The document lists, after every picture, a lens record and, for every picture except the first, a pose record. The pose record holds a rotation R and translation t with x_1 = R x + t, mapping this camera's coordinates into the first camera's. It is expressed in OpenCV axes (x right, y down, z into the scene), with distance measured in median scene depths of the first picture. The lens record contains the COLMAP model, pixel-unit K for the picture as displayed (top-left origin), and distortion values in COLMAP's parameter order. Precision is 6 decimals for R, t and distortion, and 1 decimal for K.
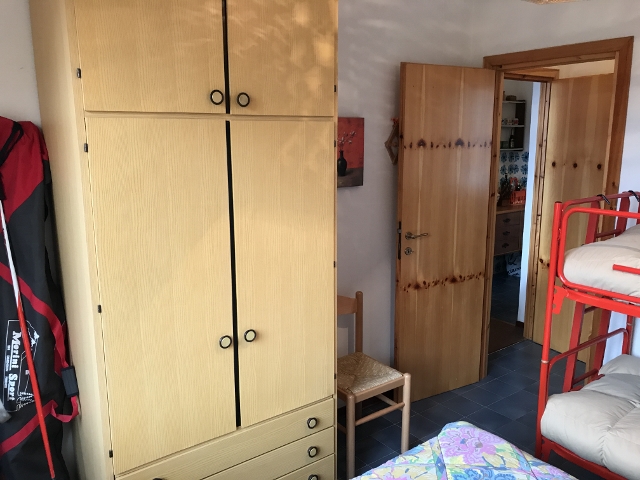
lens RADIAL K [[521.3, 0, 312.7], [0, 521.3, 233.1], [0, 0, 1]] dist [0.037444, -0.044740]
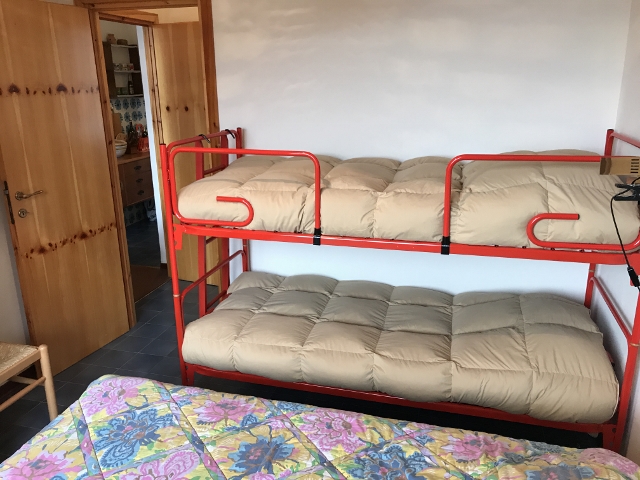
lens RADIAL K [[521.3, 0, 308.9], [0, 521.3, 229.3], [0, 0, 1]] dist [0.037444, -0.044740]
pose [[0.795265, -0.174334, 0.580656, 0.048097], [0.122676, 0.984225, 0.127483, 0.007595], [-0.593720, -0.030150, 0.804106, -0.008433]]
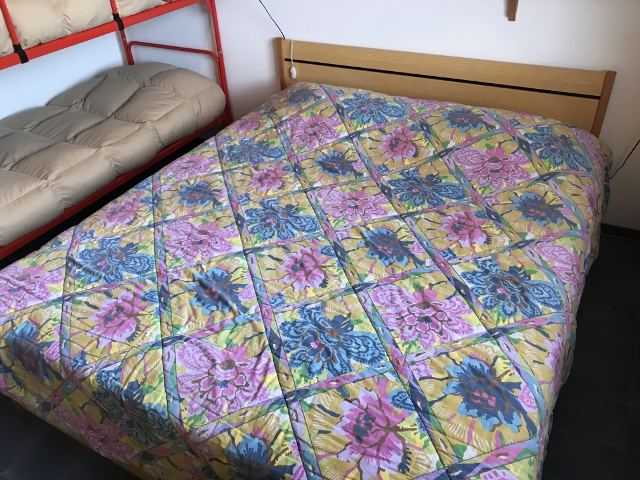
lens RADIAL K [[521.3, 0, 322.0], [0, 521.3, 234.5], [0, 0, 1]] dist [0.037444, -0.044740]
pose [[-0.424865, -0.509450, 0.748299, -0.337513], [0.209665, 0.748761, 0.628807, -0.063642], [-0.880642, 0.424050, -0.211309, 0.472008]]
